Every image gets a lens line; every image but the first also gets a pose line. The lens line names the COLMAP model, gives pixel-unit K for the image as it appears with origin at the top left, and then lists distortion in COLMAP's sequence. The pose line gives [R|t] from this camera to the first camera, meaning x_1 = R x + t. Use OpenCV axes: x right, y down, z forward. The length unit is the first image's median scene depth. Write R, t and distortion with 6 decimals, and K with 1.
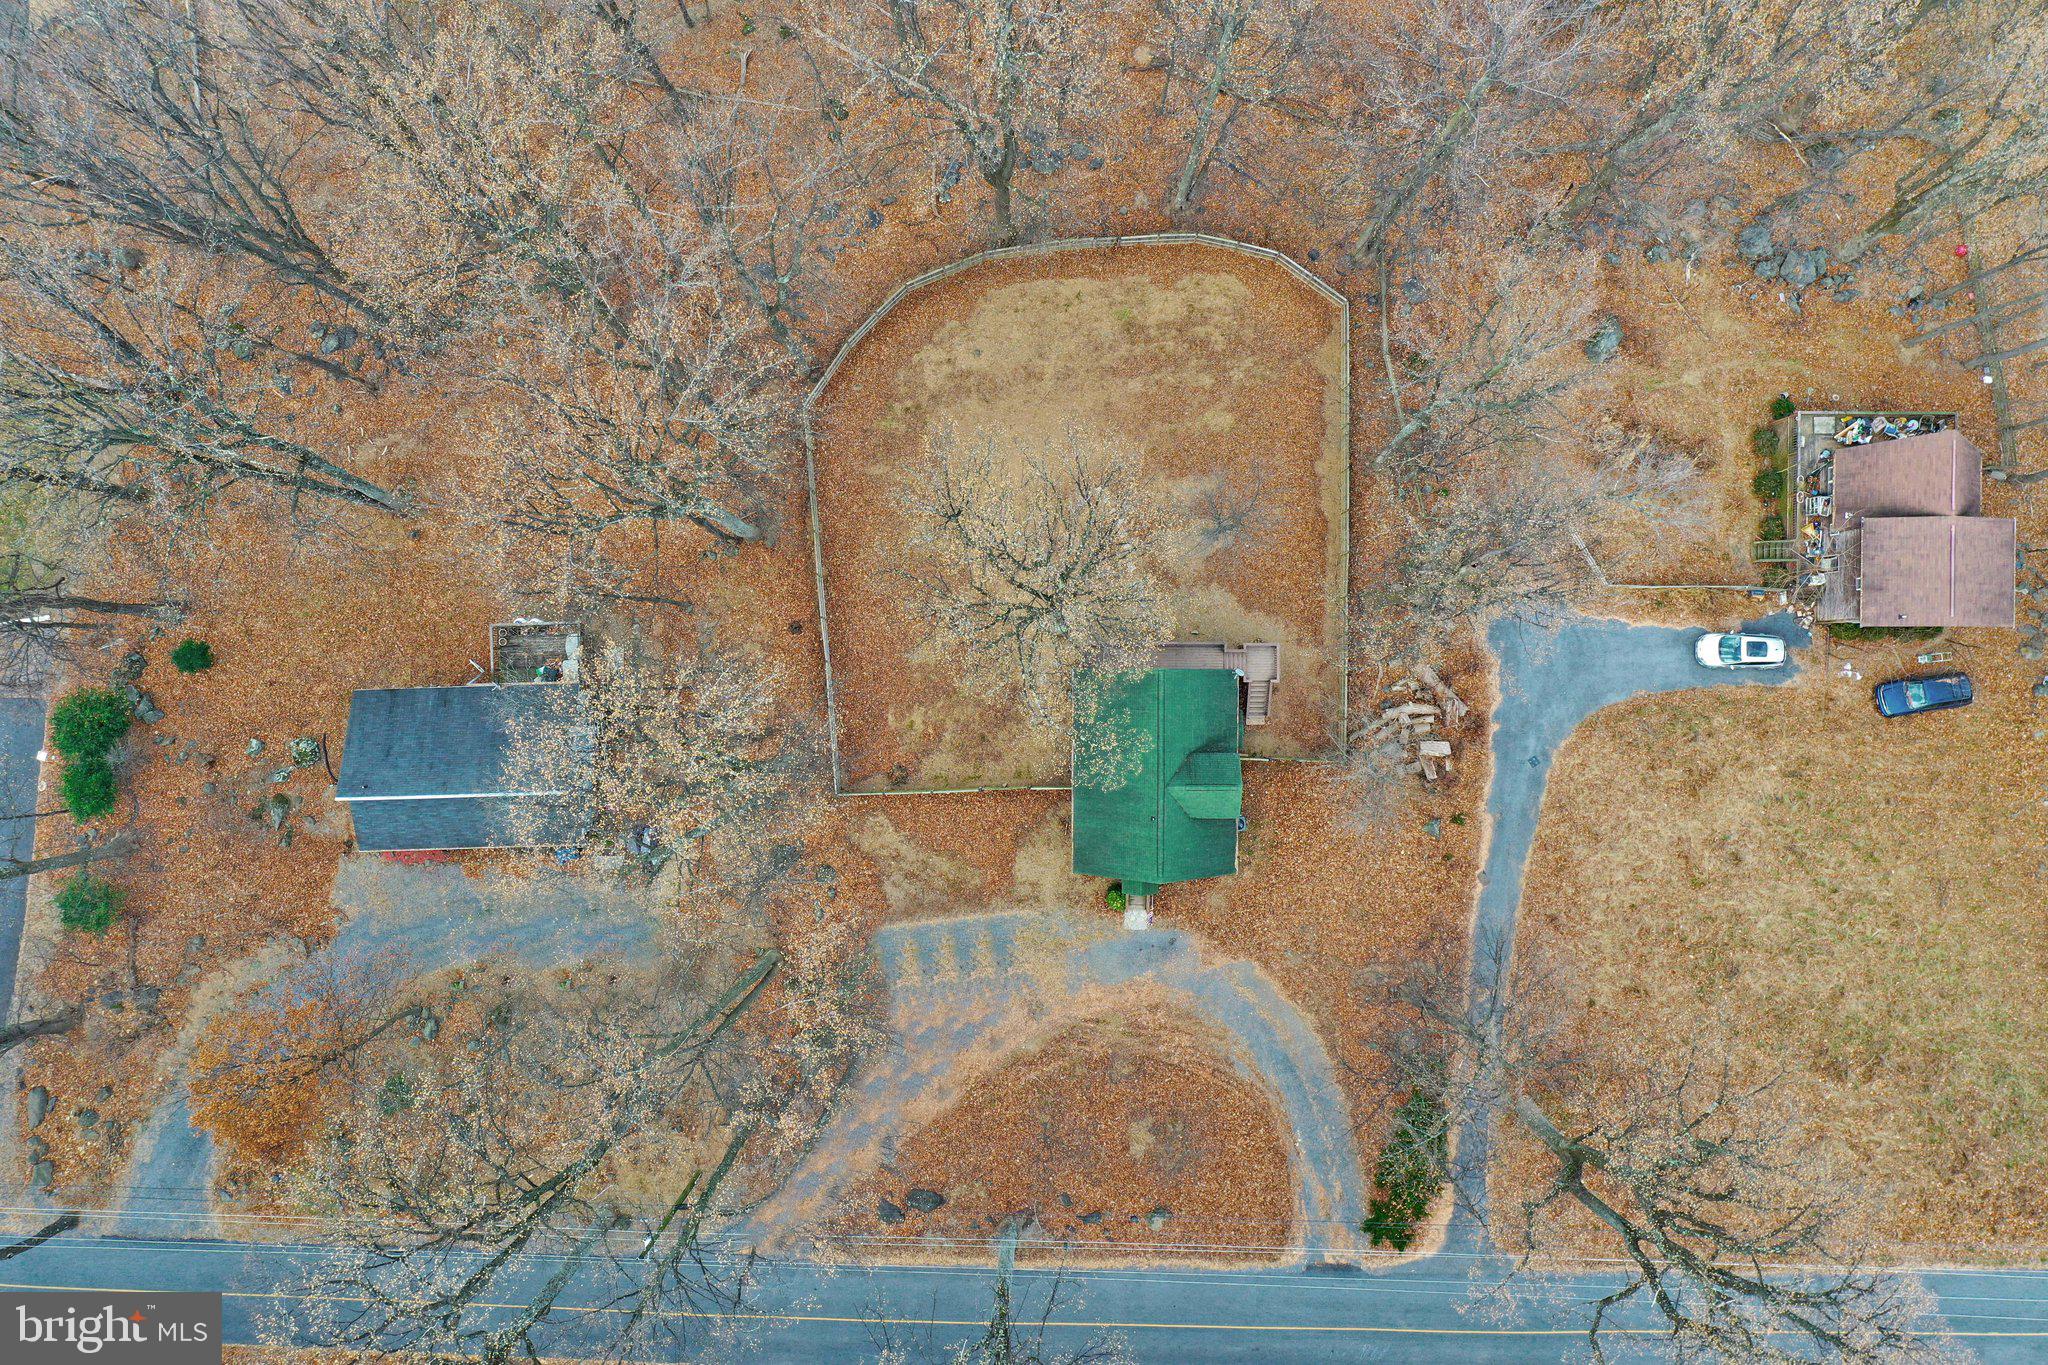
lens RADIAL K [[1618.0, 0, 1022.3], [0, 1618.0, 685.3], [0, 0, 1]] dist [-0.005382, -0.005651]
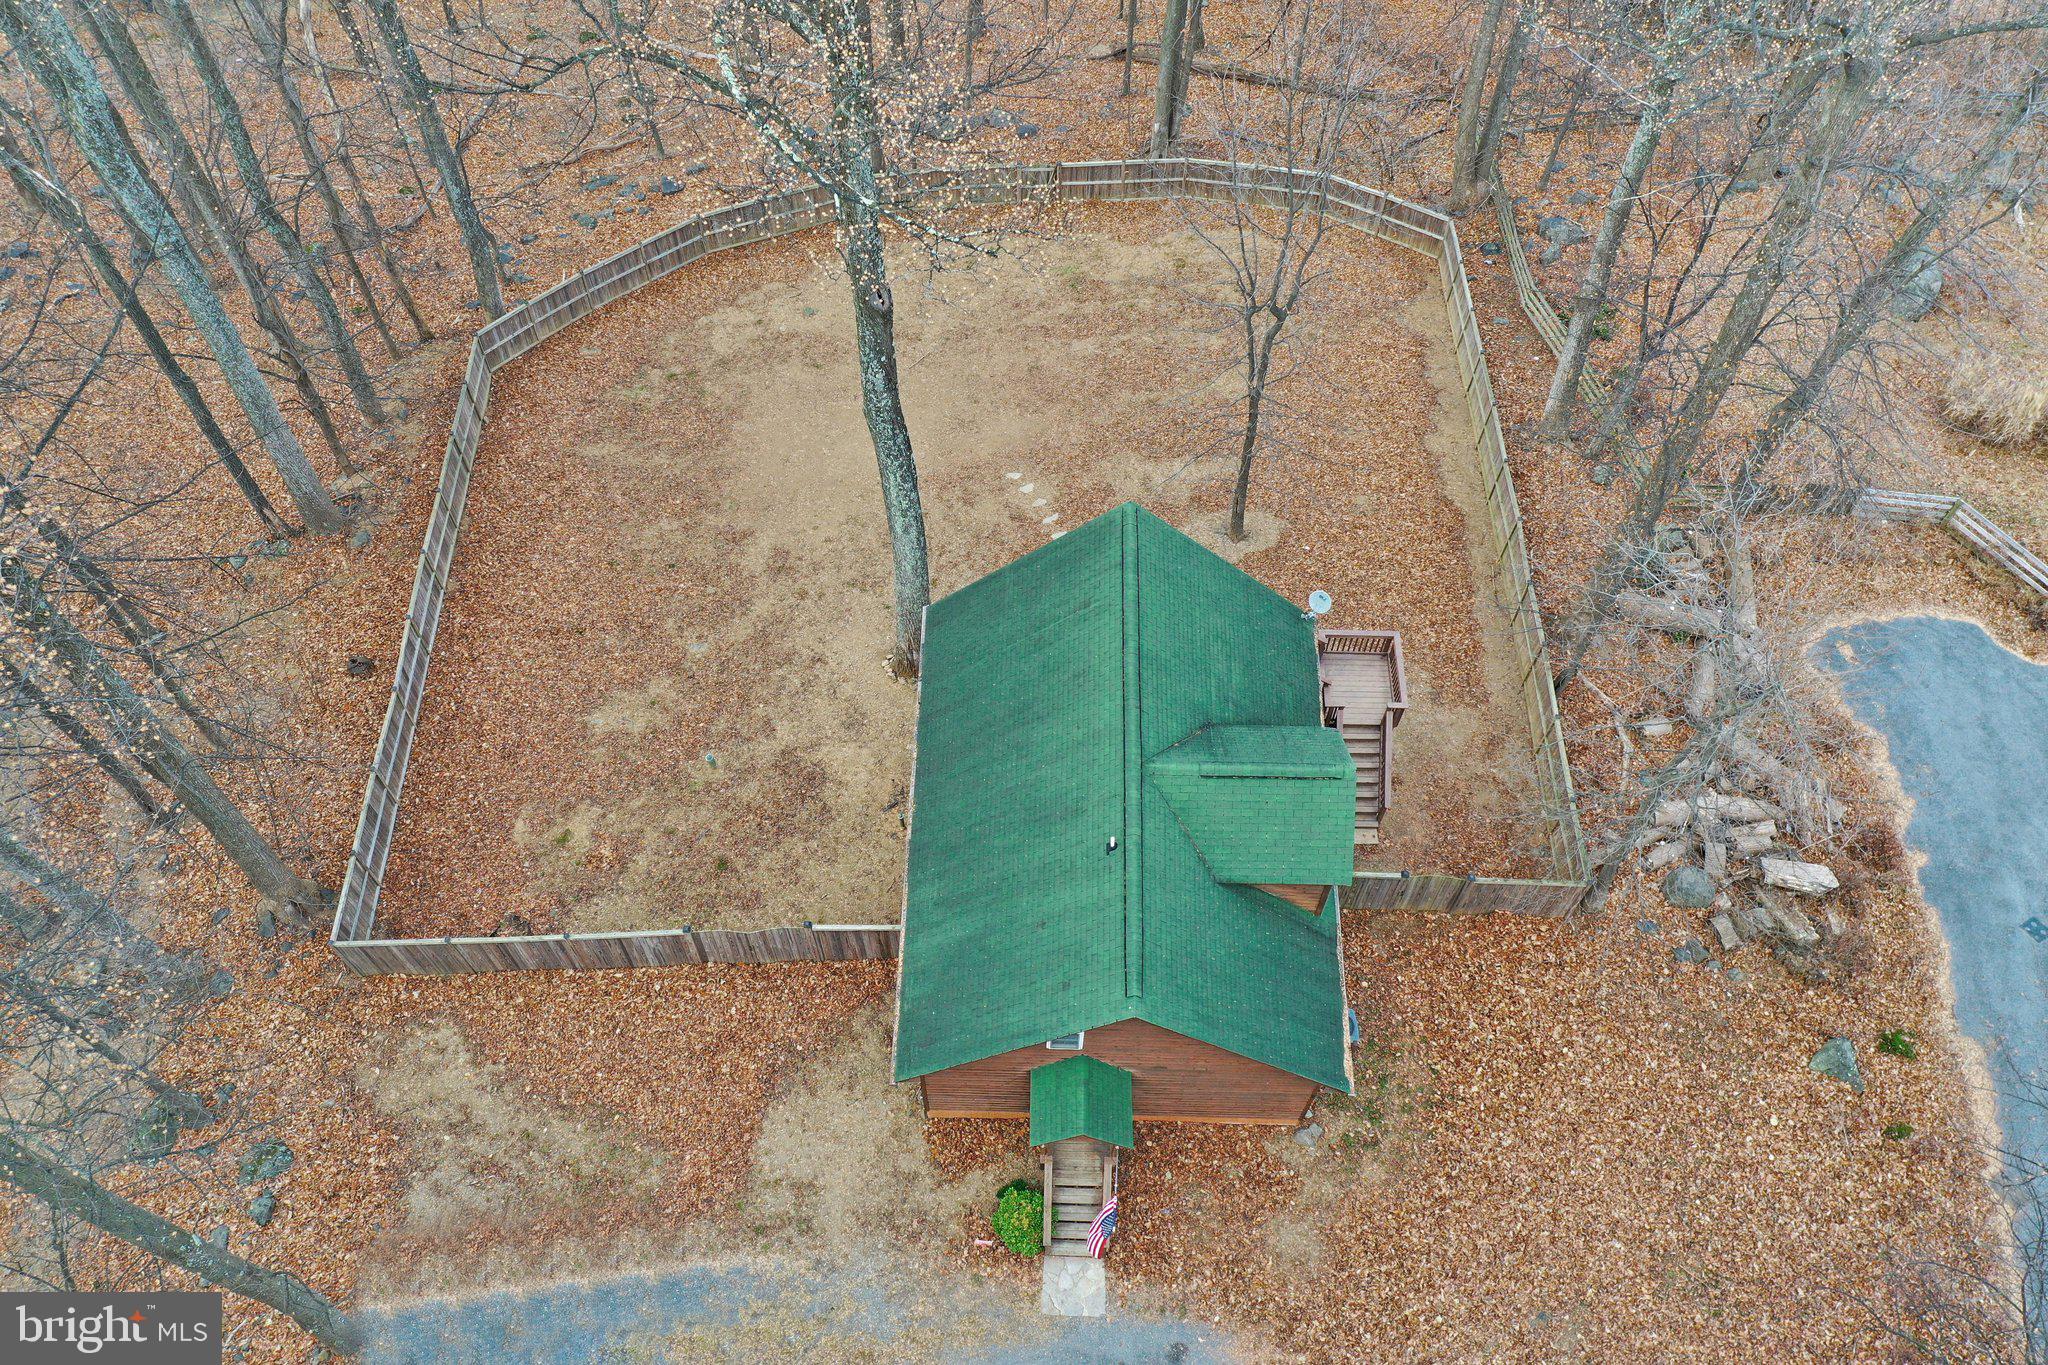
lens RADIAL K [[1618.0, 0, 1024.3], [0, 1618.0, 675.3], [0, 0, 1]] dist [-0.005382, -0.005651]
pose [[0.999811, 0.010056, -0.016646, 0.062572], [-0.017210, 0.856123, -0.516486, 0.210940], [0.009057, 0.516675, 0.856134, 0.611187]]
